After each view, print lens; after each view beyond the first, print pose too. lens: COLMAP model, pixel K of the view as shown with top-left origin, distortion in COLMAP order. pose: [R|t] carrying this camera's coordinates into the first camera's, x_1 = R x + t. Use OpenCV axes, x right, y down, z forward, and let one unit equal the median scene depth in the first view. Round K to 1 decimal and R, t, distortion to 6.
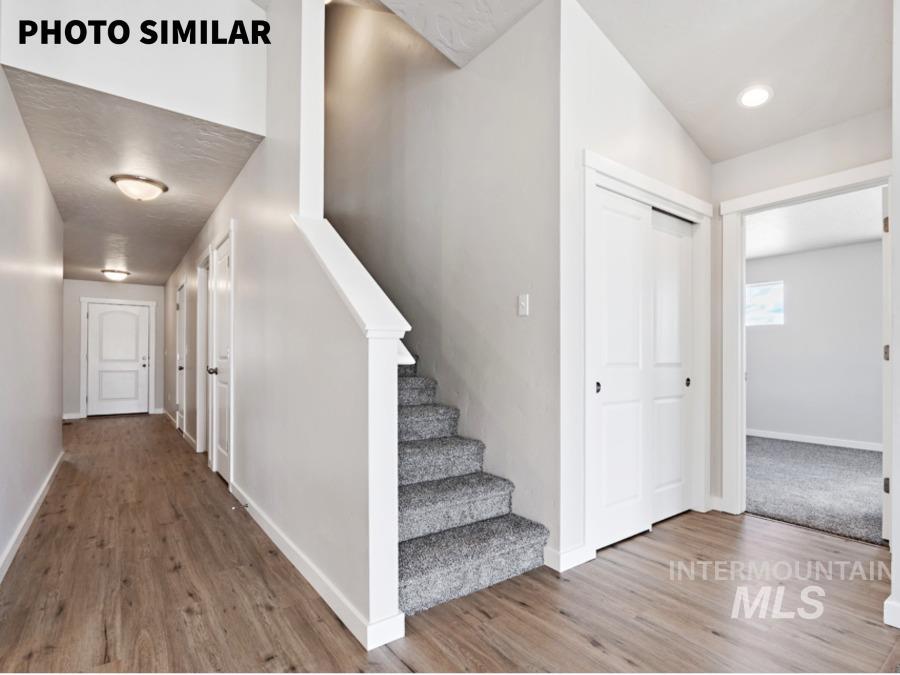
lens RADIAL K [[467.1, 0, 456.0], [0, 467.1, 344.6], [0, 0, 1]] dist [-0.005087, 0.000129]
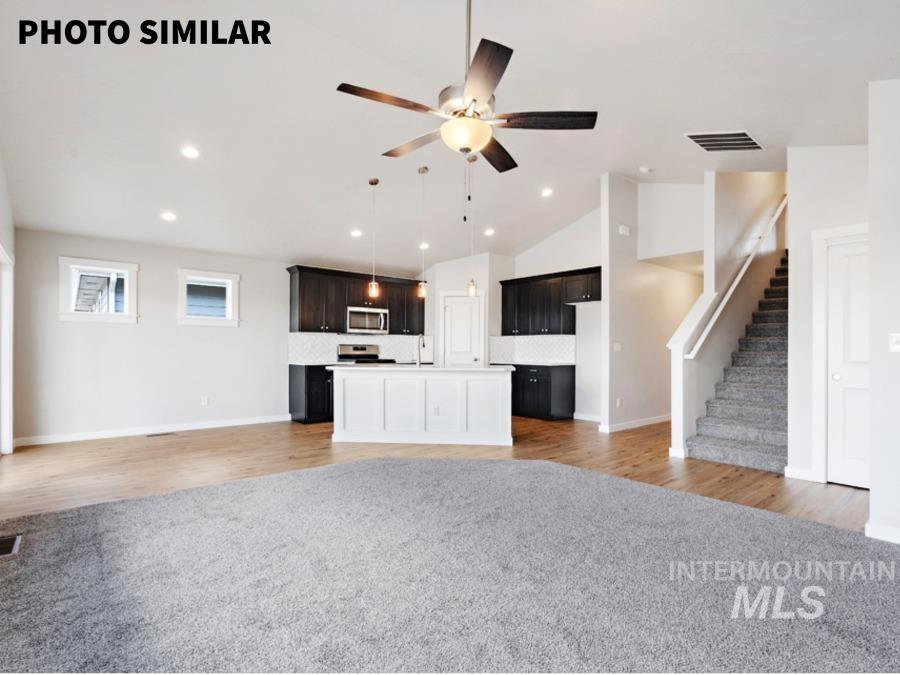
lens RADIAL K [[467.1, 0, 449.0], [0, 467.1, 342.7], [0, 0, 1]] dist [-0.005087, 0.000129]
pose [[0.058343, -0.018141, -0.998132, 1.915406], [0.022805, 0.999598, -0.016835, -0.026162], [0.998036, -0.021780, 0.058733, -0.388625]]
